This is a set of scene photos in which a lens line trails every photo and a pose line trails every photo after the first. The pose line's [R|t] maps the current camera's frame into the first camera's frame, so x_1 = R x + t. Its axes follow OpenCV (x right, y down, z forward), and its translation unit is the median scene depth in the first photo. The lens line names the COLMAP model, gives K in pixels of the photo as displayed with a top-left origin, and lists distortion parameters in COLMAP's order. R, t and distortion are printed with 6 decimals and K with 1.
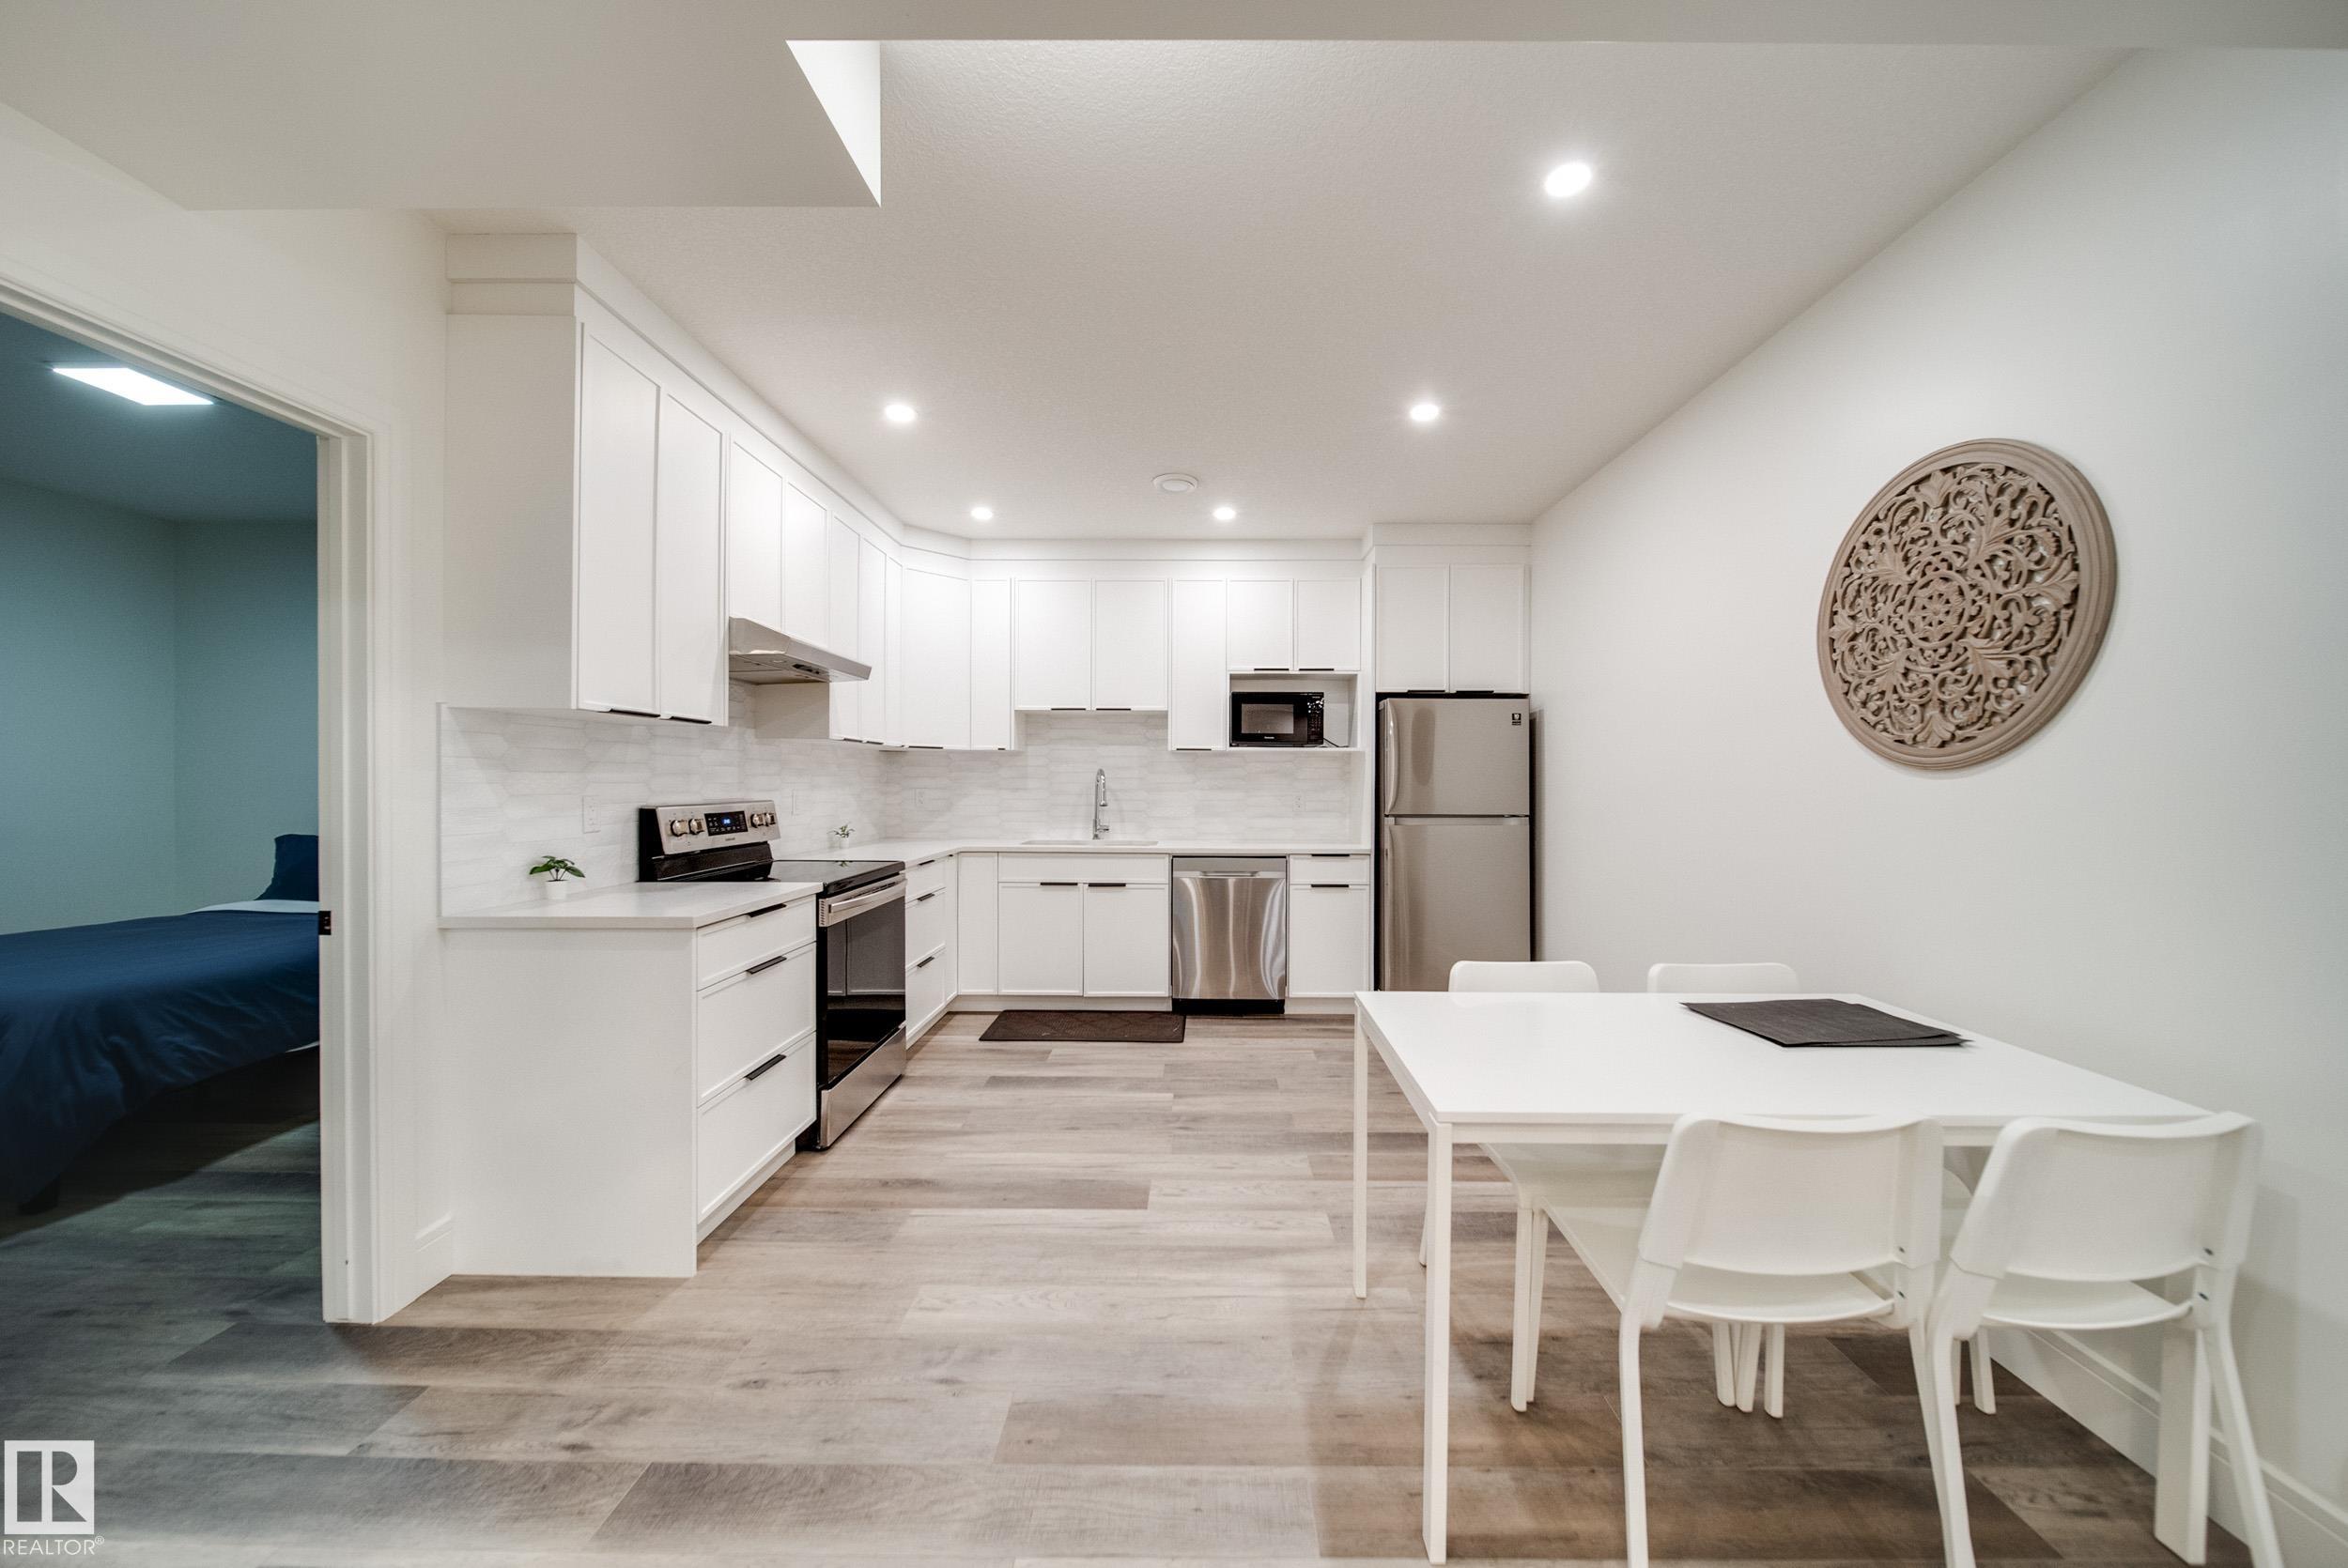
lens RADIAL K [[808.3, 0, 1176.6], [0, 808.3, 785.9], [0, 0, 1]] dist [-0.003795, -0.000648]
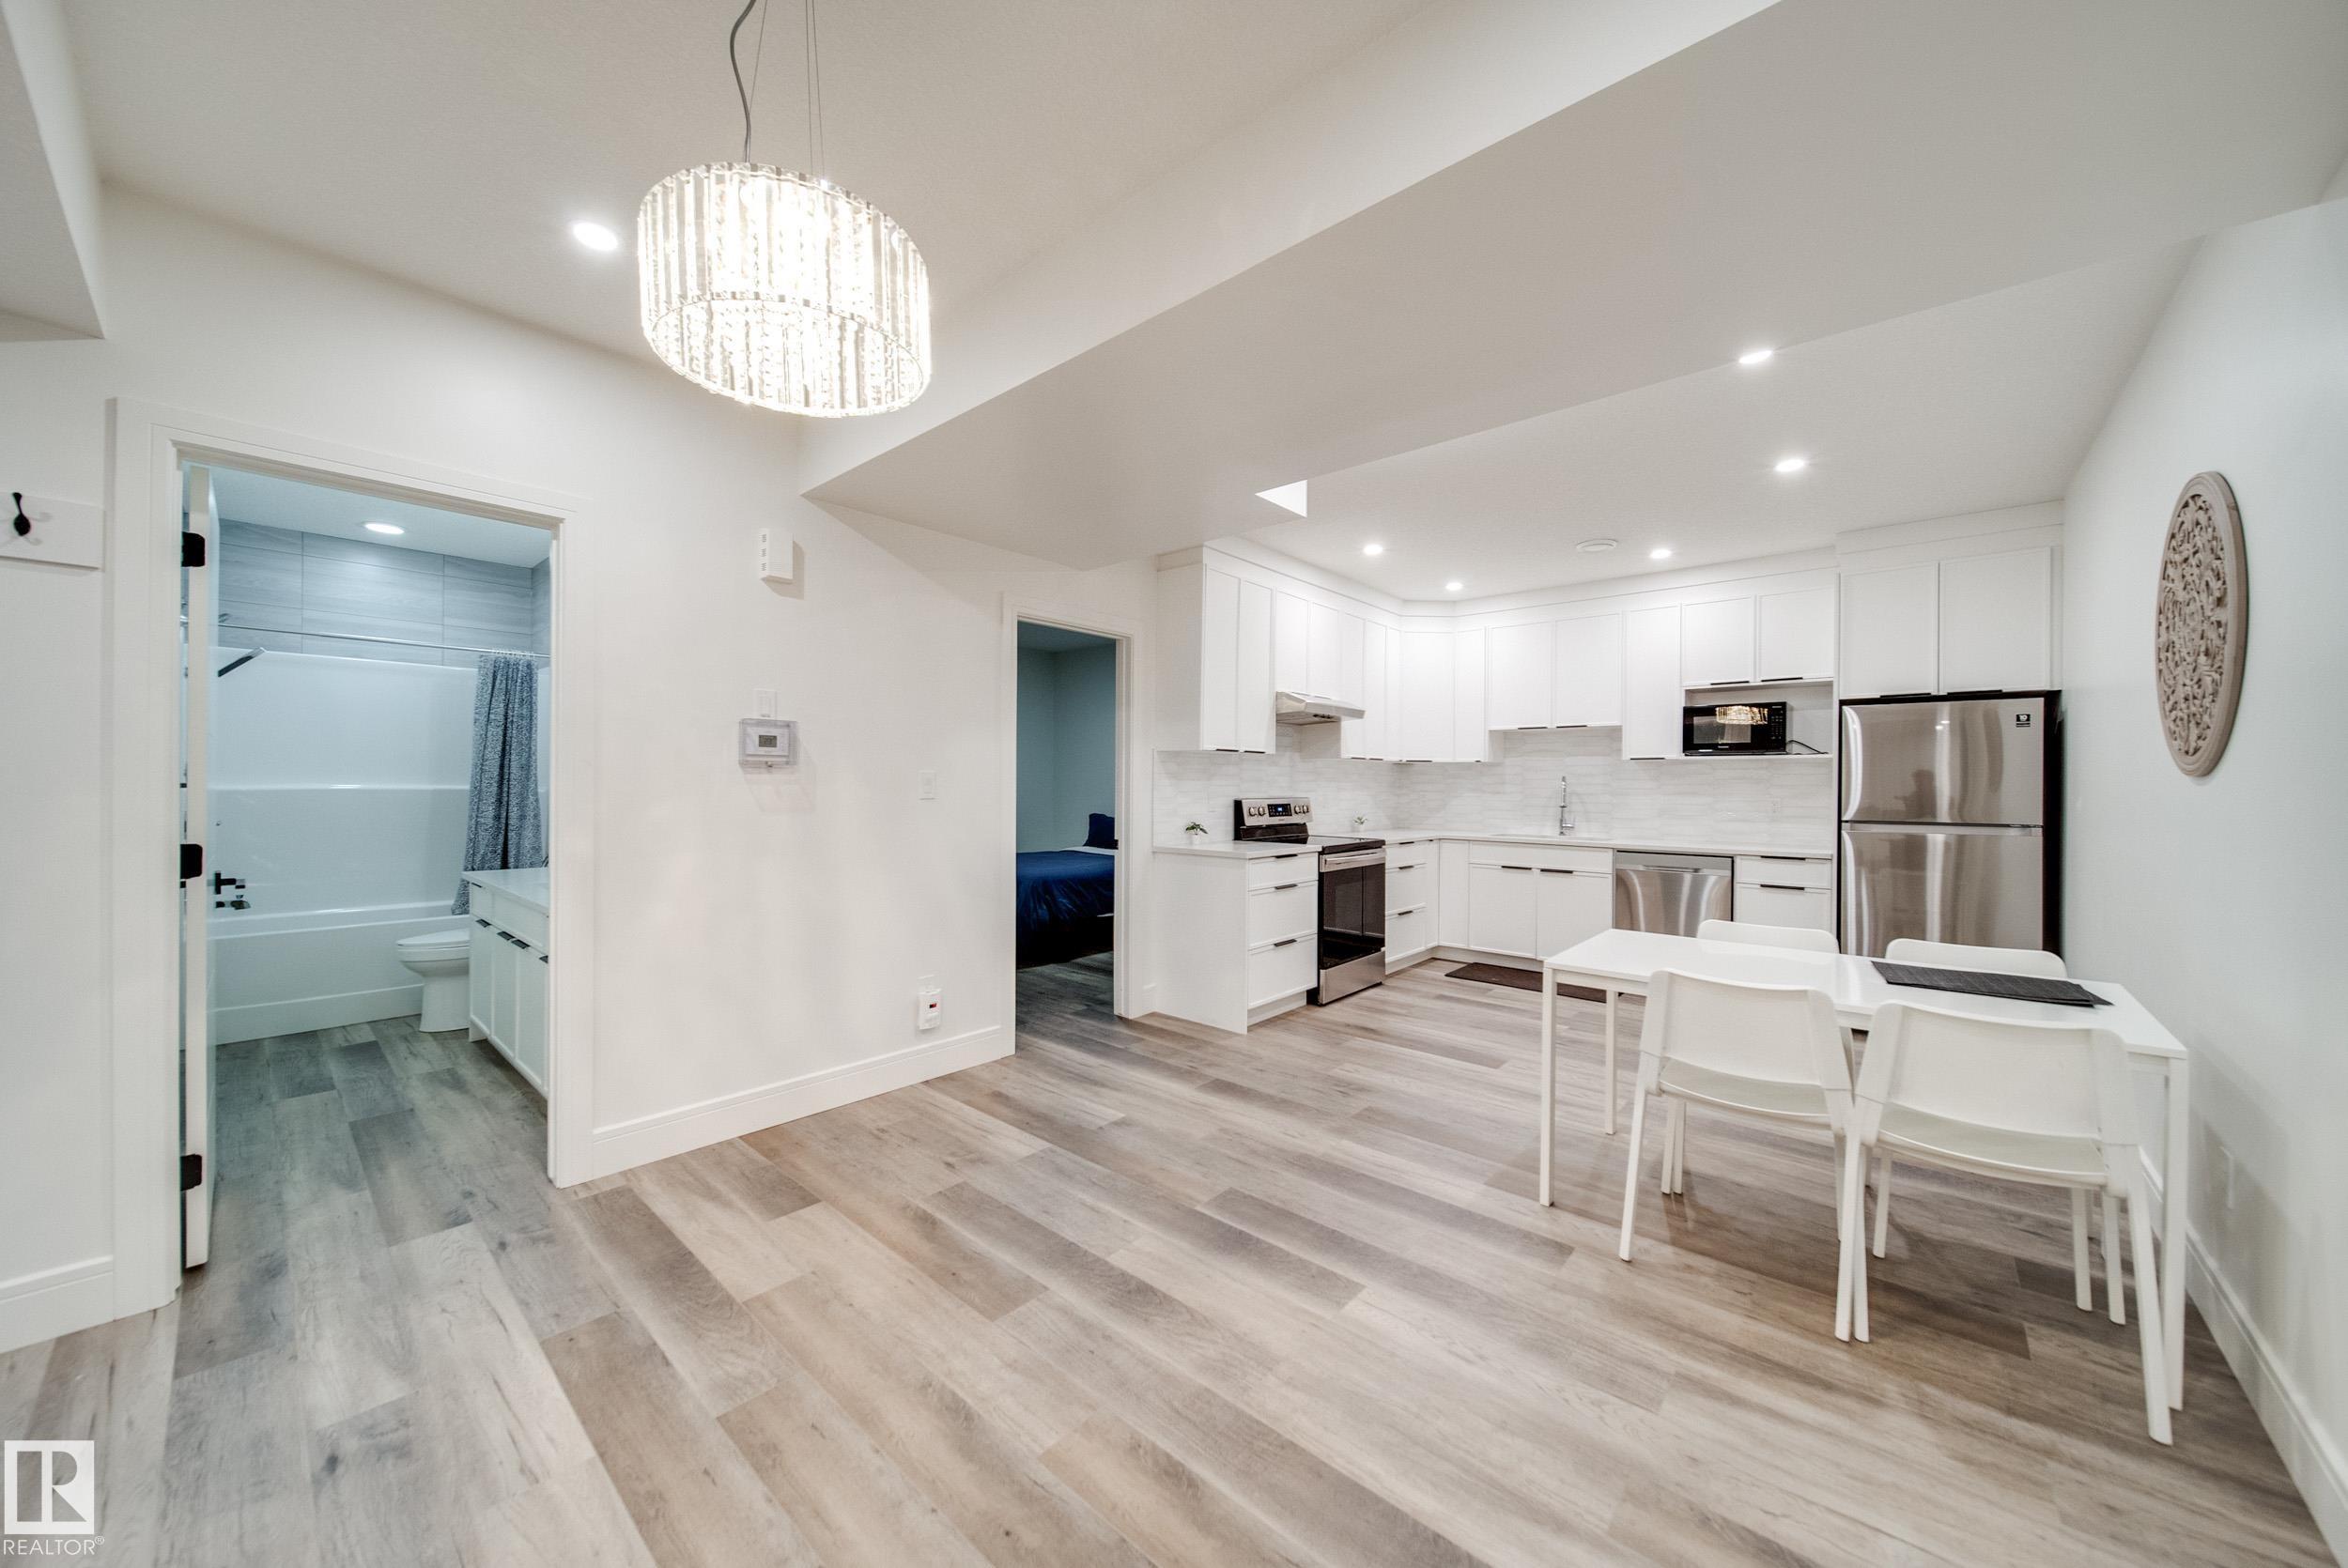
lens RADIAL K [[808.3, 0, 1181.2], [0, 808.3, 788.4], [0, 0, 1]] dist [-0.003795, -0.000648]
pose [[0.759818, 0.004958, -0.650117, 0.375943], [-0.007928, 0.999967, -0.001639, 0.005165], [0.650088, 0.006400, 0.759832, -0.407885]]
